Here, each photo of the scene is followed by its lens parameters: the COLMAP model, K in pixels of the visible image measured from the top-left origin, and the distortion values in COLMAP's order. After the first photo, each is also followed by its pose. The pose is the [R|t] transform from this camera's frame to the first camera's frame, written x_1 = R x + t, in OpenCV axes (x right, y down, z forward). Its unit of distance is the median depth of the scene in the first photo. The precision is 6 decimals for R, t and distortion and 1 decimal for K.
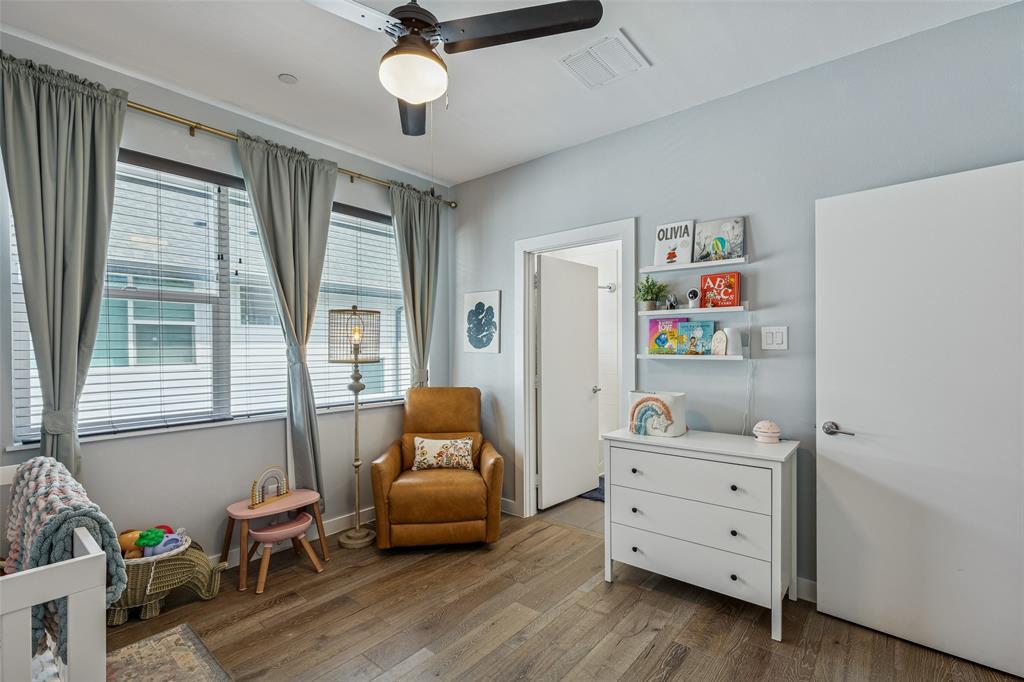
lens RADIAL K [[465.6, 0, 517.8], [0, 465.6, 345.1], [0, 0, 1]] dist [0.001495, 0.000051]
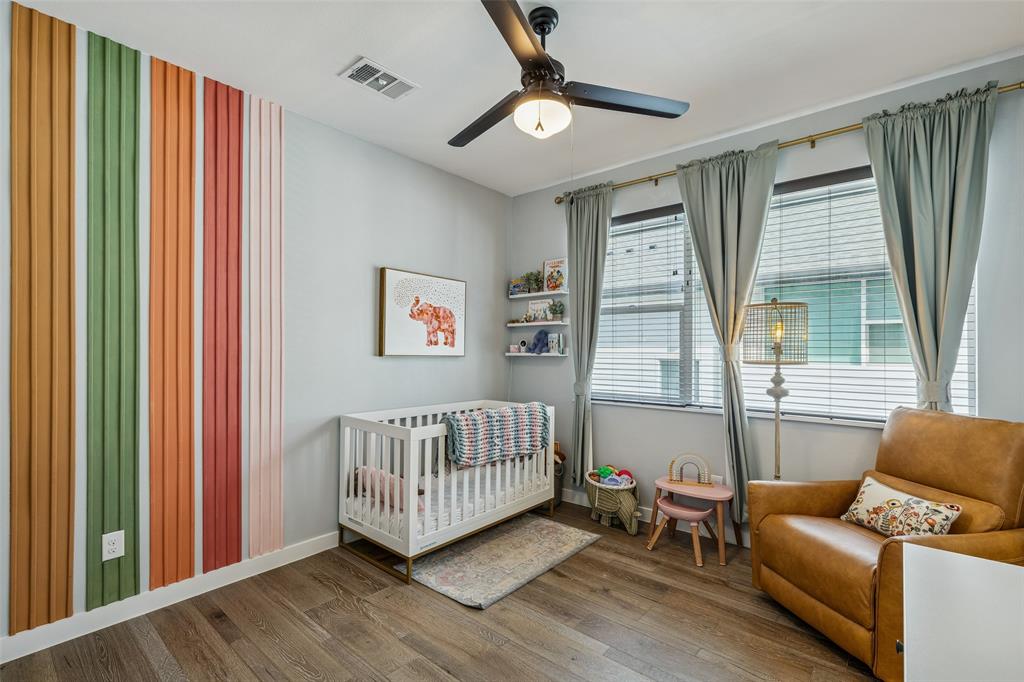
lens RADIAL K [[465.6, 0, 520.0], [0, 465.6, 341.2], [0, 0, 1]] dist [0.001495, 0.000051]
pose [[-0.011616, -0.009977, -0.999883, 0.535449], [0.003241, 0.999945, -0.010015, 0.002339], [0.999927, -0.003357, -0.011583, 0.546467]]
